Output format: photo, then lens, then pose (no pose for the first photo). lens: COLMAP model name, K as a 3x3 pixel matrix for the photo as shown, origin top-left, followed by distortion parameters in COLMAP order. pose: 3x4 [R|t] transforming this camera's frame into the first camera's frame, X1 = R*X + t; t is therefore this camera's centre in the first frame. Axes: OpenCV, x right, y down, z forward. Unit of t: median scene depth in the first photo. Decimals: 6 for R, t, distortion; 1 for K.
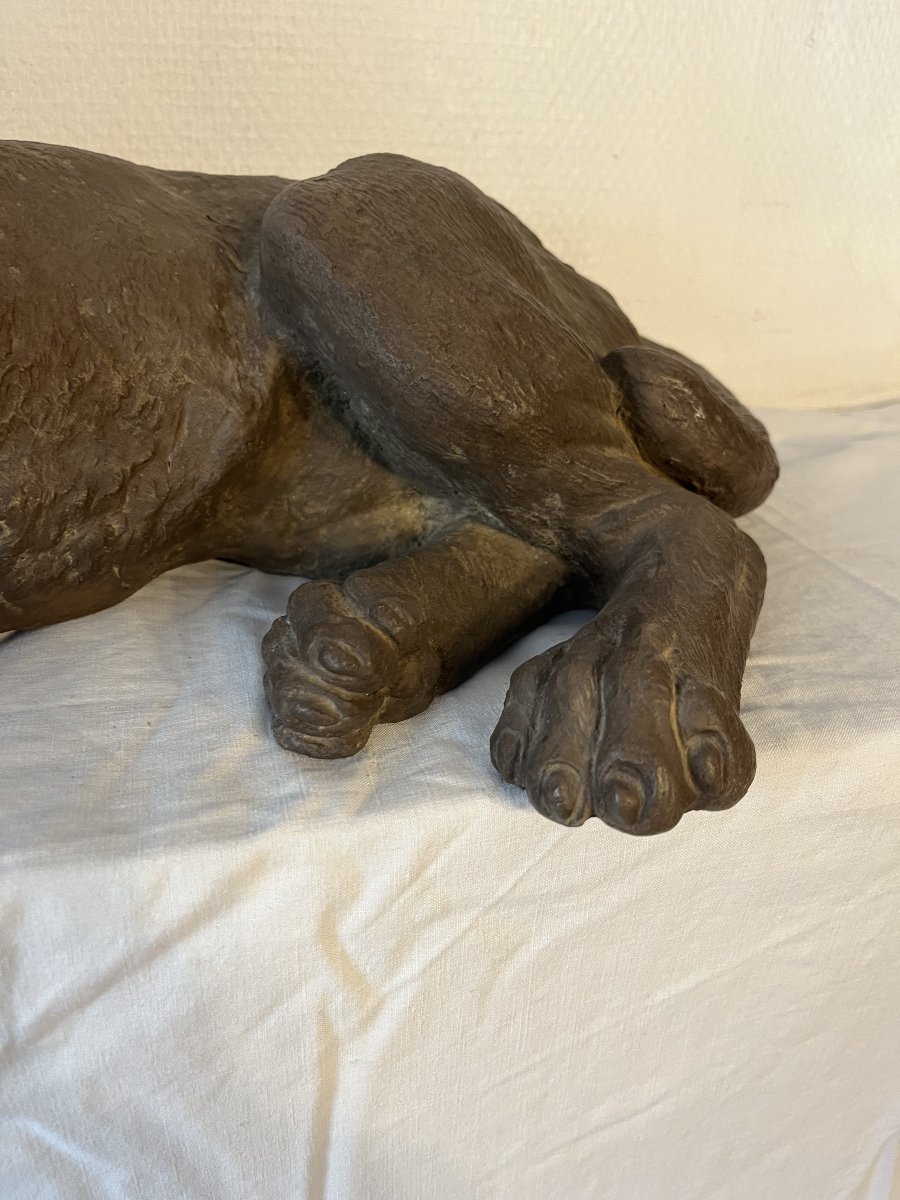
lens RADIAL K [[900.8, 0, 452.6], [0, 900.8, 567.2], [0, 0, 1]] dist [0.003122, -0.002048]
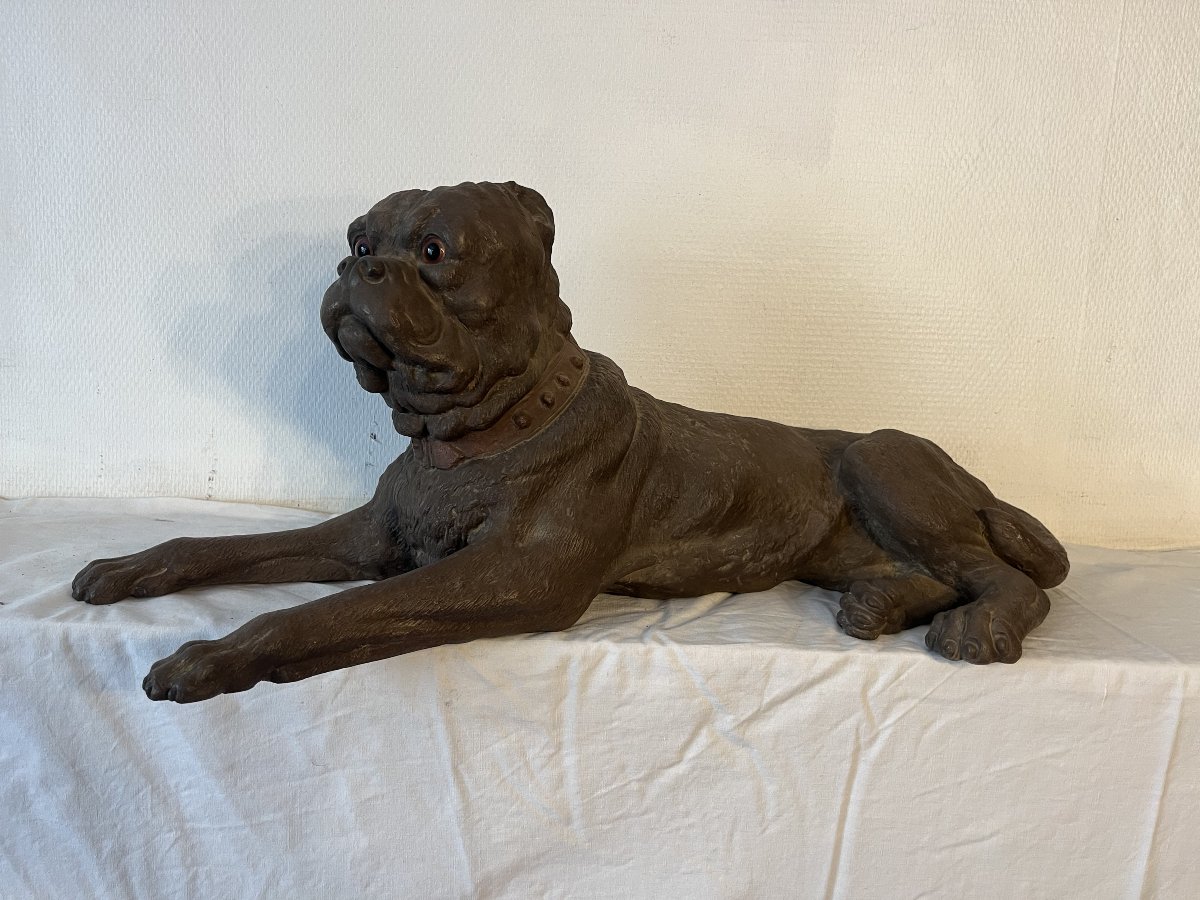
lens RADIAL K [[900.8, 0, 571.7], [0, 900.8, 448.2], [0, 0, 1]] dist [0.003122, -0.002048]
pose [[0.948717, 0.059079, -0.310556, -0.140129], [-0.139161, 0.960126, -0.242472, 0.379934], [0.283848, 0.273255, 0.919109, -1.748774]]
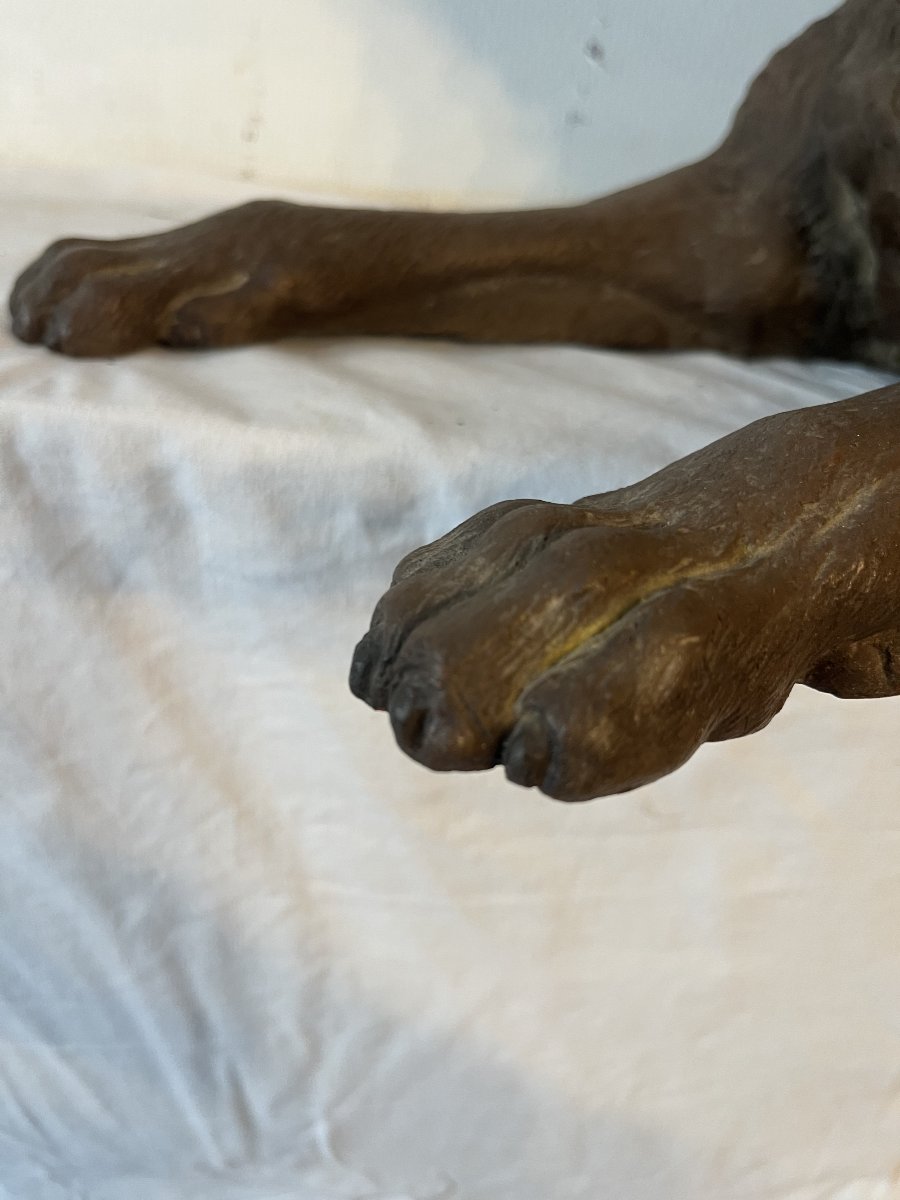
lens RADIAL K [[1010.0, 0, 450.0], [0, 1010.0, 600.0], [0, 0, 1]] dist [0.008133, 0.002283]
pose [[0.910324, 0.239088, -0.337857, -1.444247], [-0.216726, 0.970780, 0.103036, 0.427395], [0.352620, -0.020574, 0.935541, -0.488422]]
